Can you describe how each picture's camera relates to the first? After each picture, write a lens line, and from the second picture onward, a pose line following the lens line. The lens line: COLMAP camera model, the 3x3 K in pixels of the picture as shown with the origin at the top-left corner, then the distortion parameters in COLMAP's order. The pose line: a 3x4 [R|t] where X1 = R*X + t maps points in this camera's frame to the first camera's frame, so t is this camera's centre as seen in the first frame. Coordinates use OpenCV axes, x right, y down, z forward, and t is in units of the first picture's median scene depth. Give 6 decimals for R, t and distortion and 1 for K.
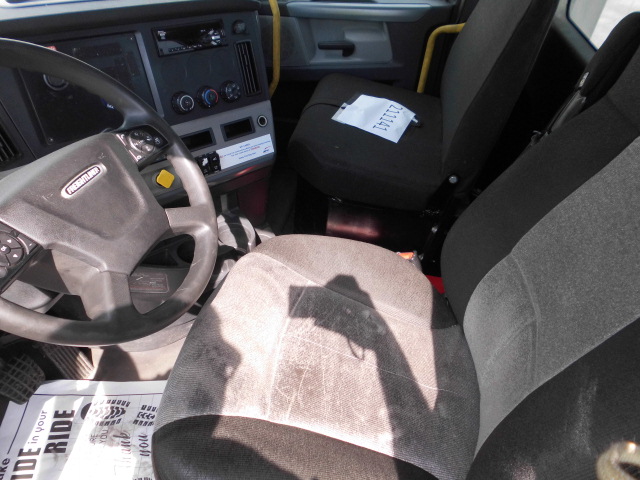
lens RADIAL K [[485.1, 0, 320.0], [0, 485.1, 240.4], [0, 0, 1]] dist [-0.004180, 0.008667]
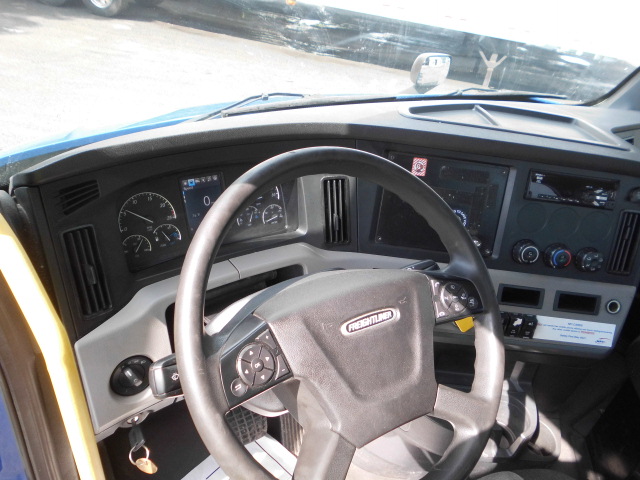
lens RADIAL K [[485.1, 0, 319.8], [0, 485.1, 239.7], [0, 0, 1]] dist [-0.004180, 0.008667]
pose [[0.721059, 0.384414, -0.576454, -0.074068], [-0.485171, 0.874090, -0.023982, -0.134039], [0.494654, 0.296972, 0.816778, 0.137801]]
